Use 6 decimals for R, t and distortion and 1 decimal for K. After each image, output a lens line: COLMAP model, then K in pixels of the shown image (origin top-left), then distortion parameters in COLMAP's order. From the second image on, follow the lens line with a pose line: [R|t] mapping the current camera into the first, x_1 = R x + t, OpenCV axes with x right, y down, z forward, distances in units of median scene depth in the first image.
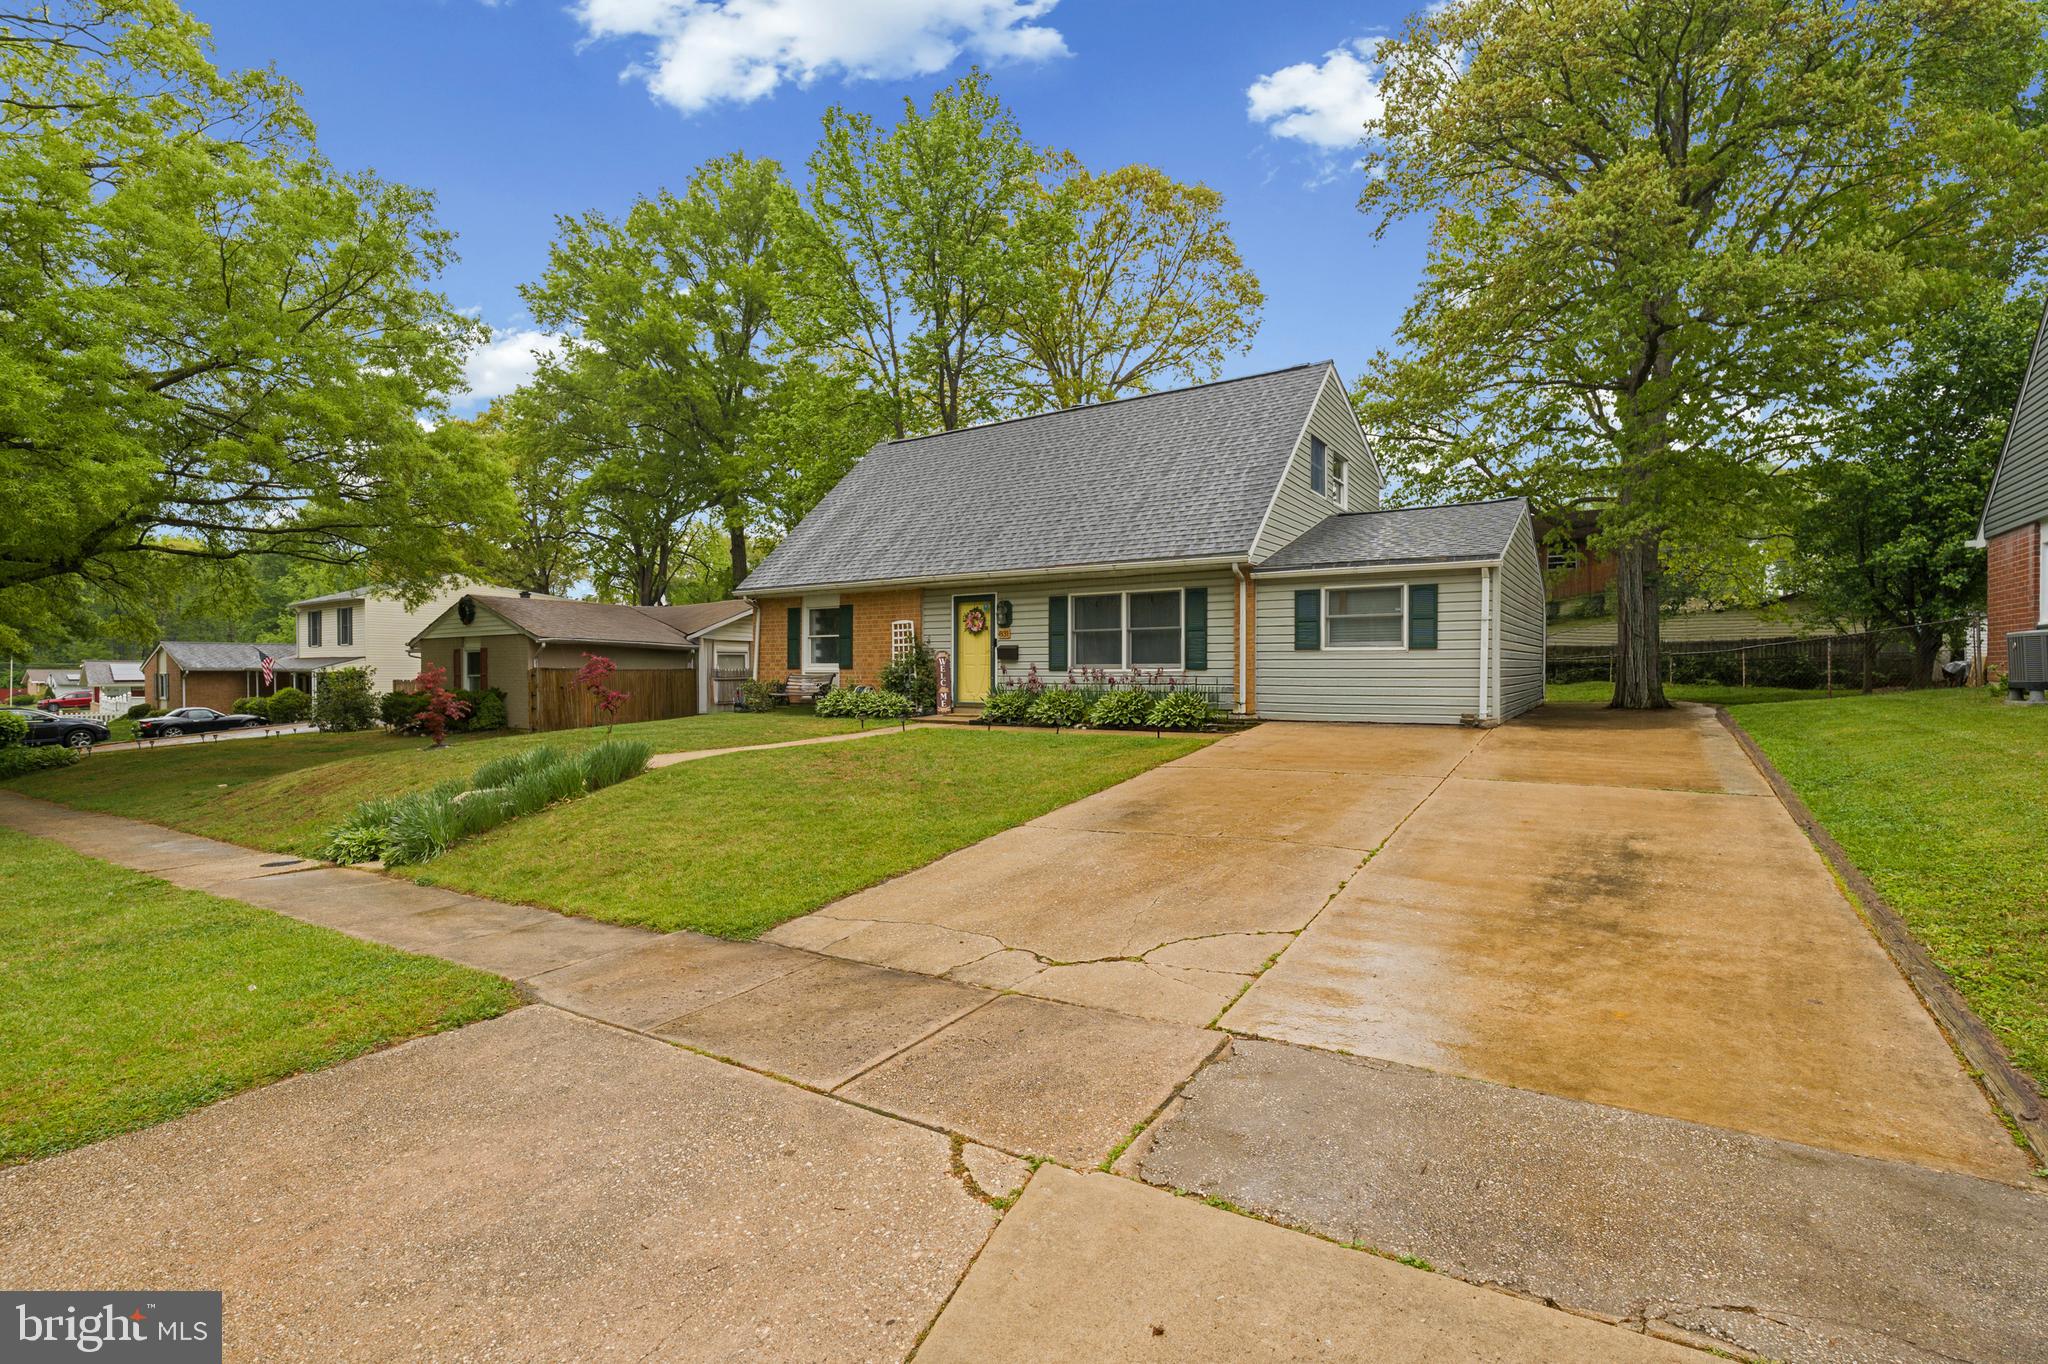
lens RADIAL K [[900.5, 0, 1026.3], [0, 900.5, 668.9], [0, 0, 1]] dist [-0.007846, -0.000313]
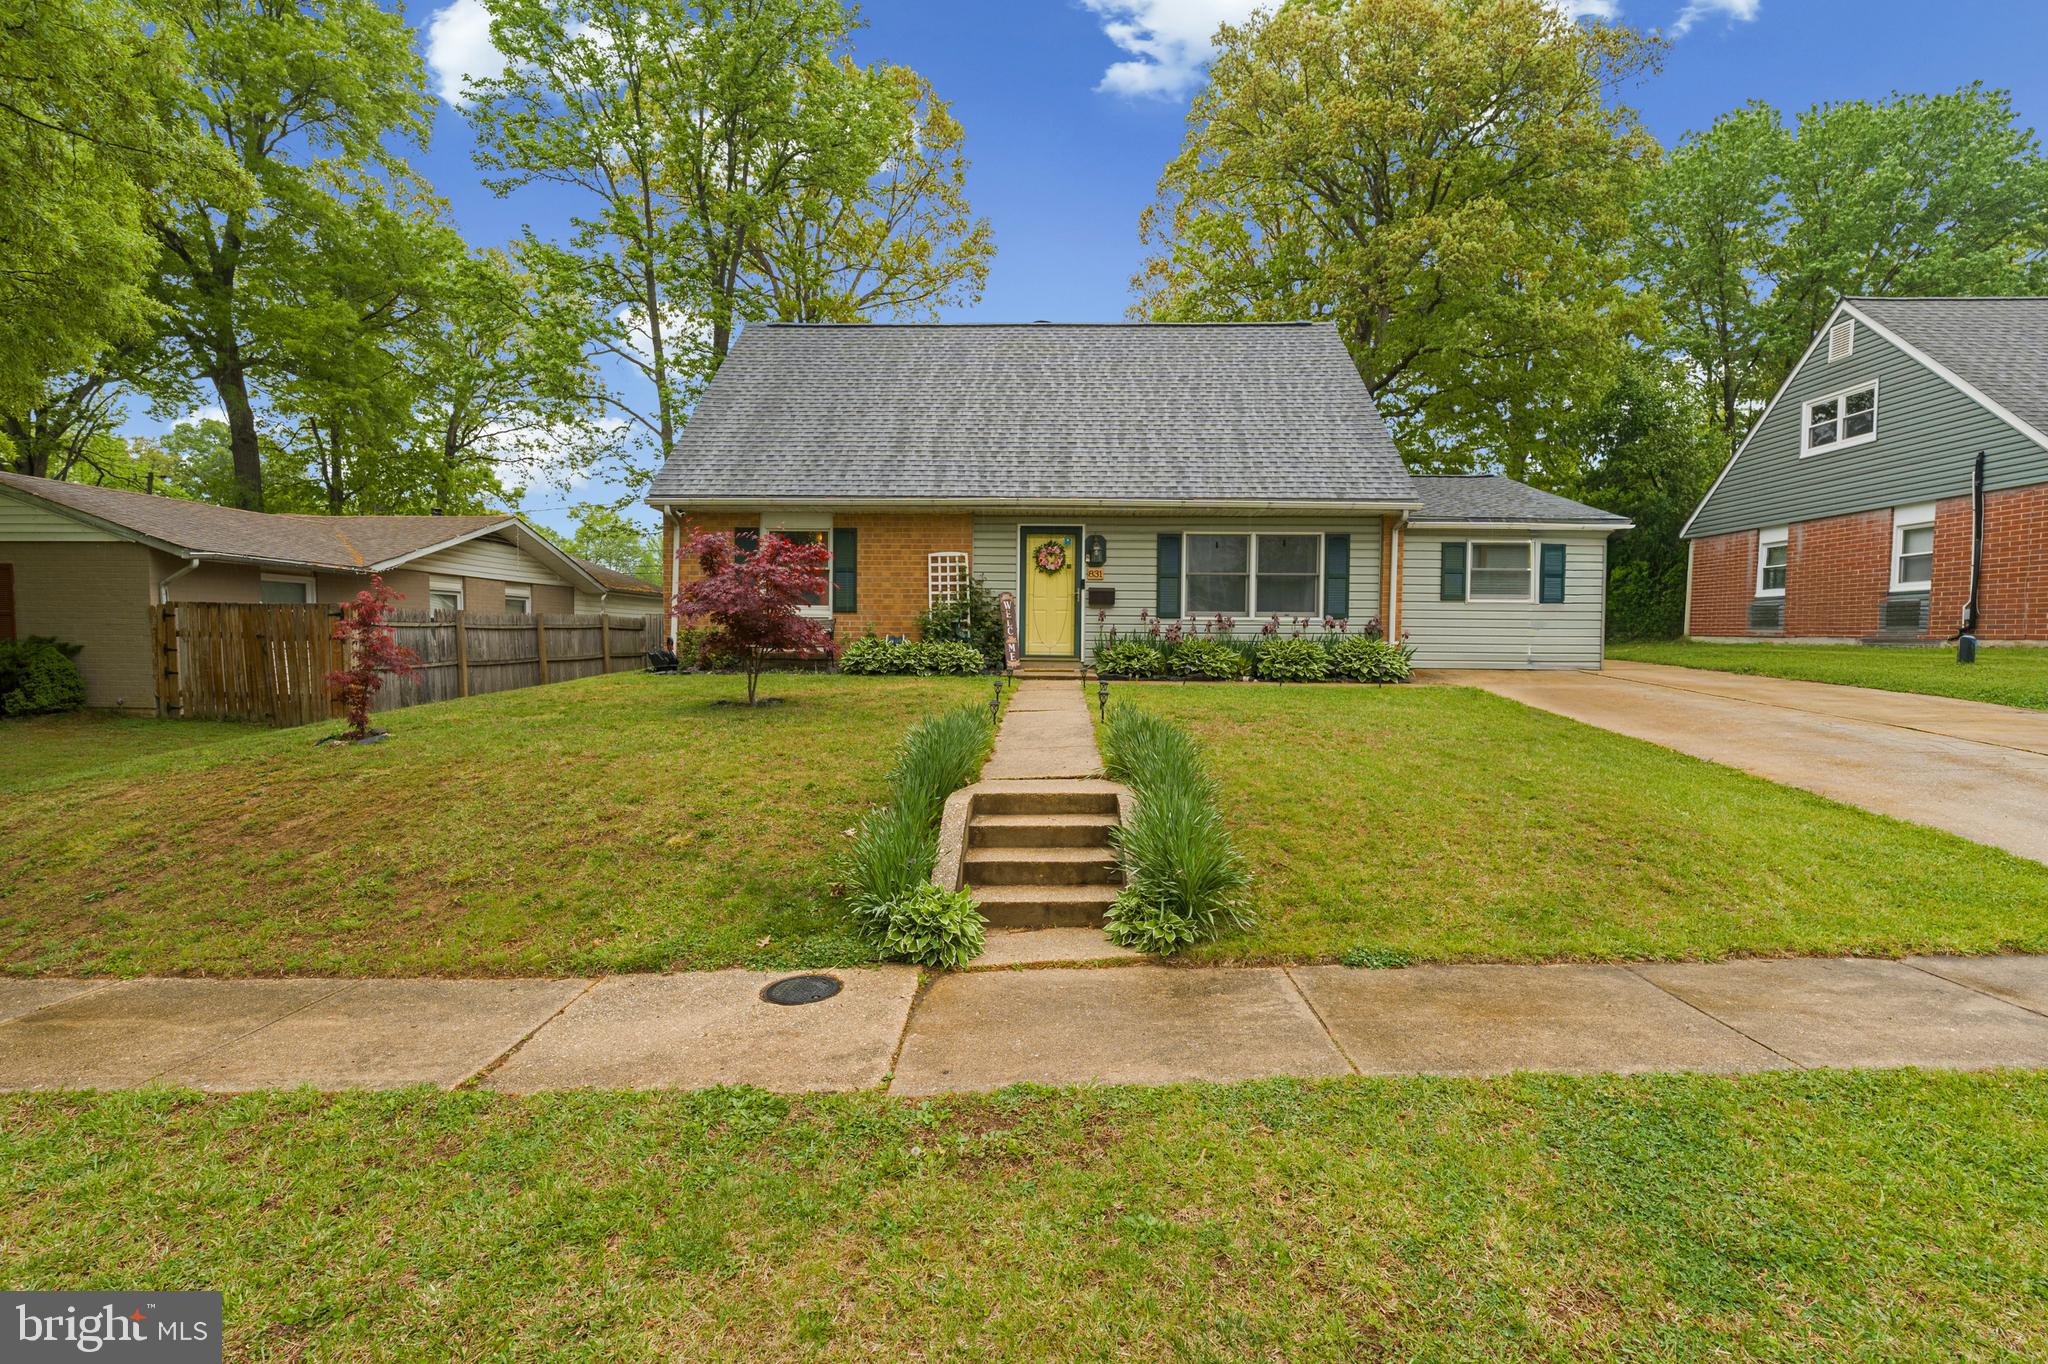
lens RADIAL K [[900.5, 0, 1026.3], [0, 900.5, 668.9], [0, 0, 1]] dist [-0.007846, -0.000313]
pose [[0.853319, -0.013363, 0.521218, -0.543036], [-0.011629, 0.998935, 0.044649, 0.013841], [-0.521259, -0.044161, 0.852255, 0.318300]]
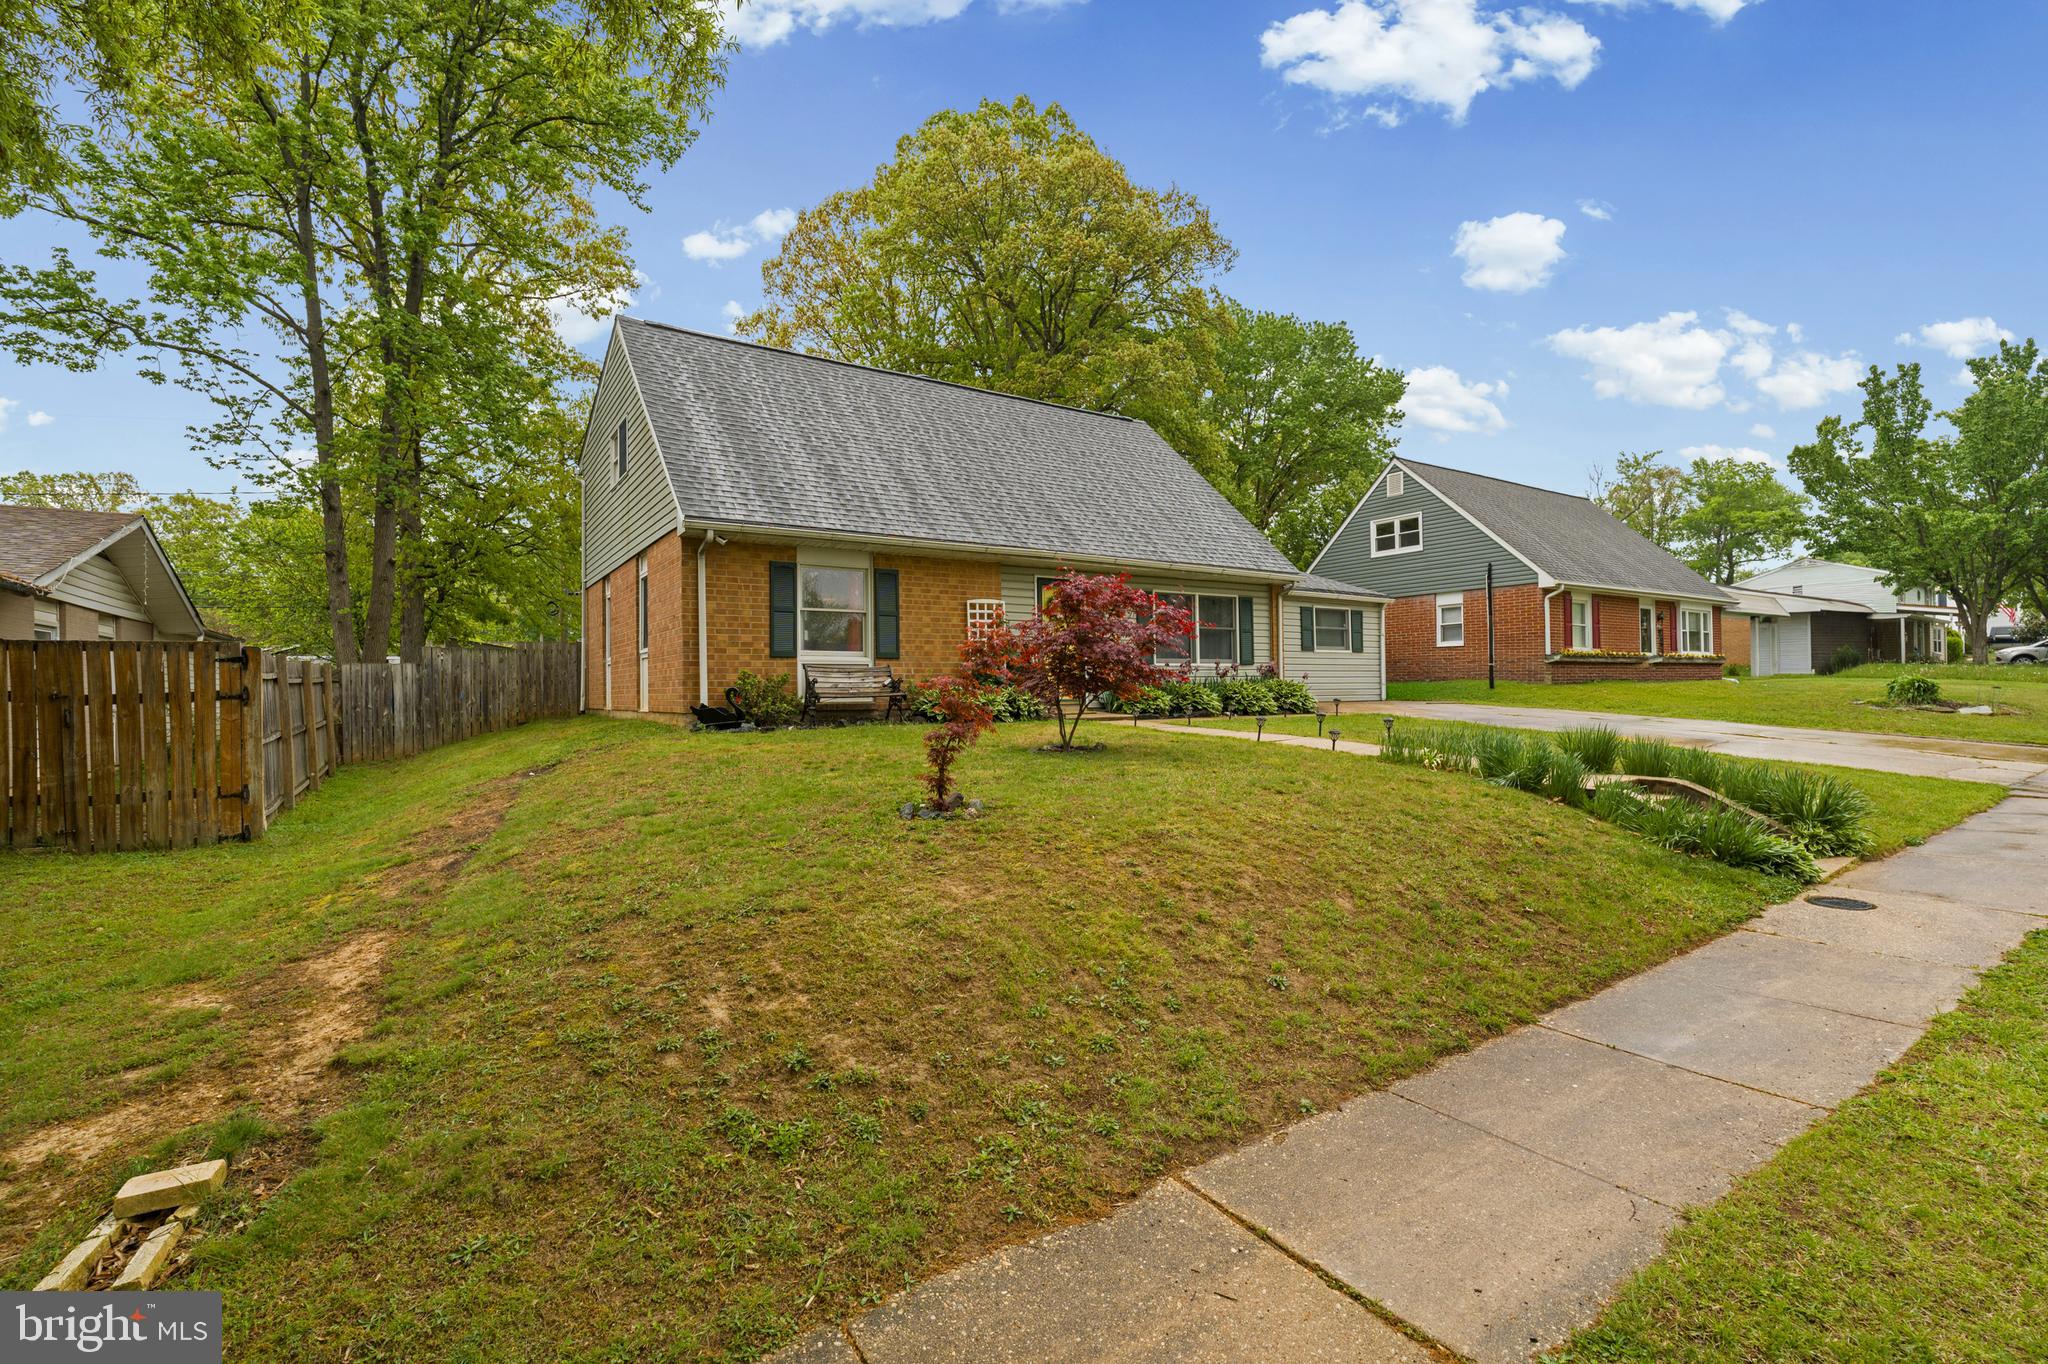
lens RADIAL K [[900.5, 0, 1026.3], [0, 900.5, 668.9], [0, 0, 1]] dist [-0.007846, -0.000313]
pose [[0.392577, 0.013773, 0.919616, -0.940942], [0.003868, 0.999854, -0.016625, 0.023117], [-0.919711, 0.010084, 0.392466, 0.727079]]
